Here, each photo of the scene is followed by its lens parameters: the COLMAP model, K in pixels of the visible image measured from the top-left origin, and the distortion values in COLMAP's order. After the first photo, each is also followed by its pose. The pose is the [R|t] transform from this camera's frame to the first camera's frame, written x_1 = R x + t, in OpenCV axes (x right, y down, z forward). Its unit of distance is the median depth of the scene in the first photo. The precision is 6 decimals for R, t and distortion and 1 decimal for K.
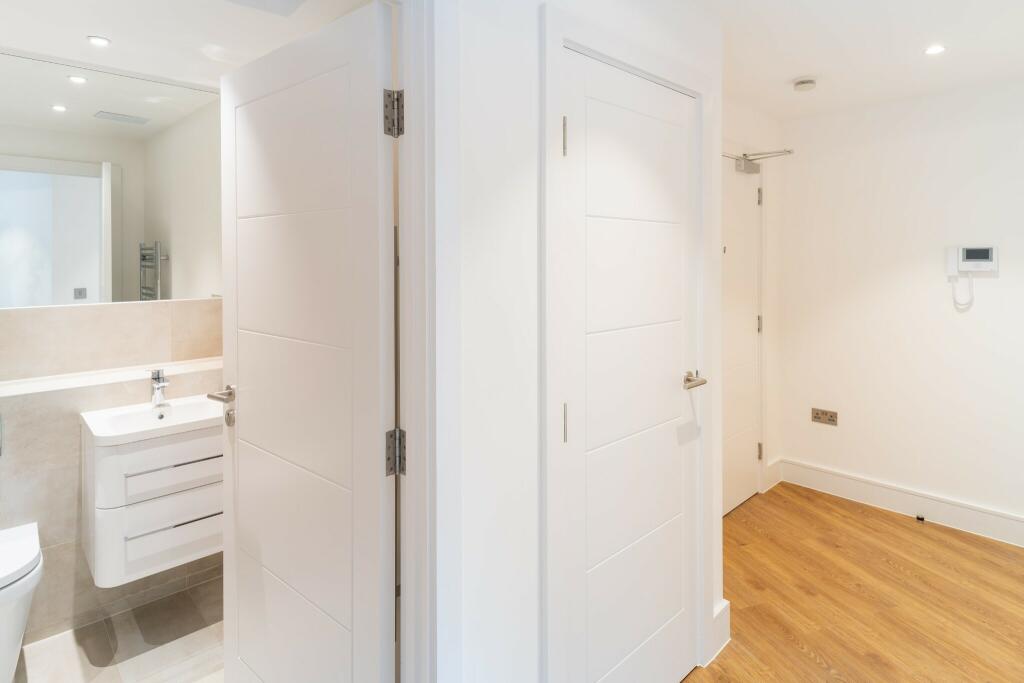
lens RADIAL K [[553.3, 0, 514.8], [0, 553.3, 257.2], [0, 0, 1]] dist [0.029782, -0.016354]
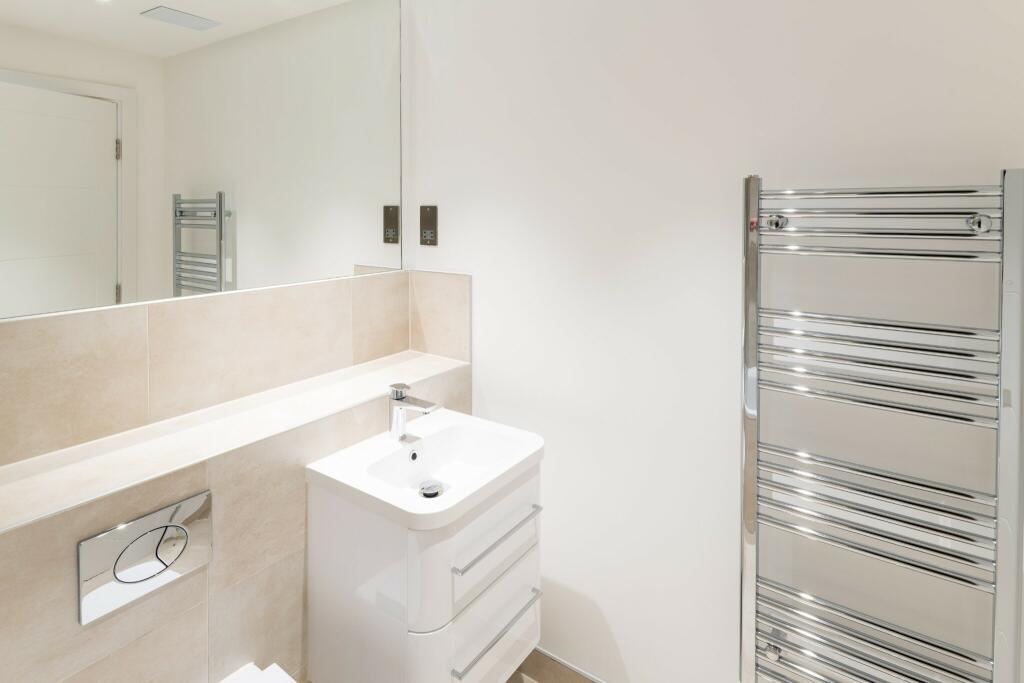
lens RADIAL K [[545.5, 0, 526.0], [0, 545.5, 222.5], [0, 0, 1]] dist [0.039874, -0.027105]
pose [[0.977807, 0.004210, 0.209465, -0.636608], [-0.007413, 0.999867, 0.014510, -0.002655], [-0.209377, -0.015741, 0.977708, 0.336909]]
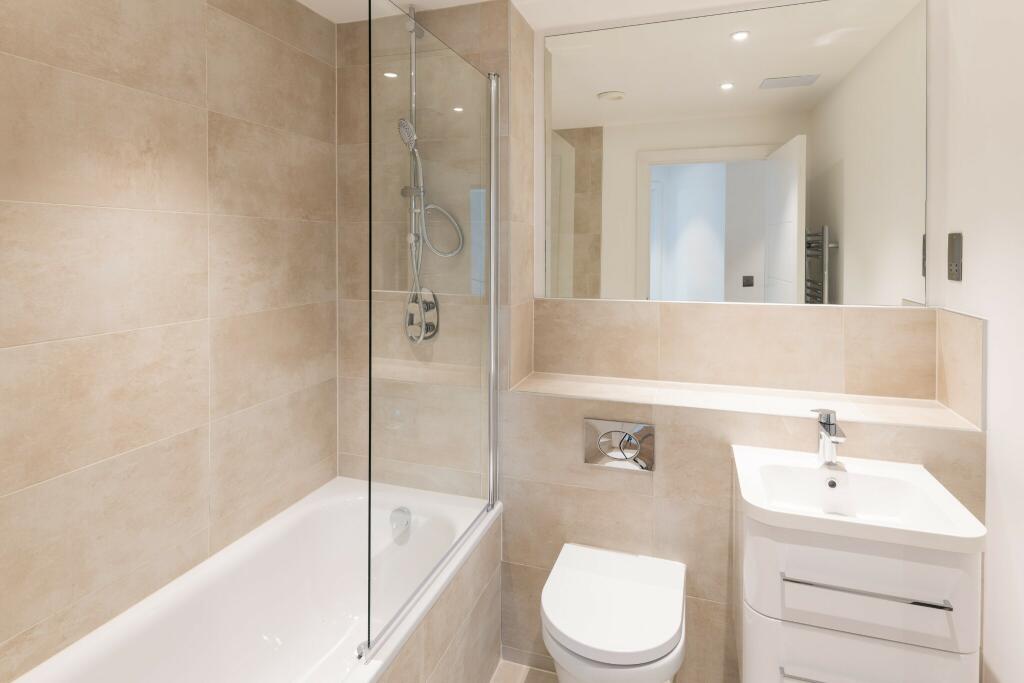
lens RADIAL K [[553.3, 0, 514.8], [0, 553.3, 257.2], [0, 0, 1]] dist [0.029782, -0.016354]
pose [[0.479341, 0.019381, -0.877415, -0.234006], [-0.000668, 0.999764, 0.021719, 0.001066], [0.877629, -0.009825, 0.479240, 0.350060]]
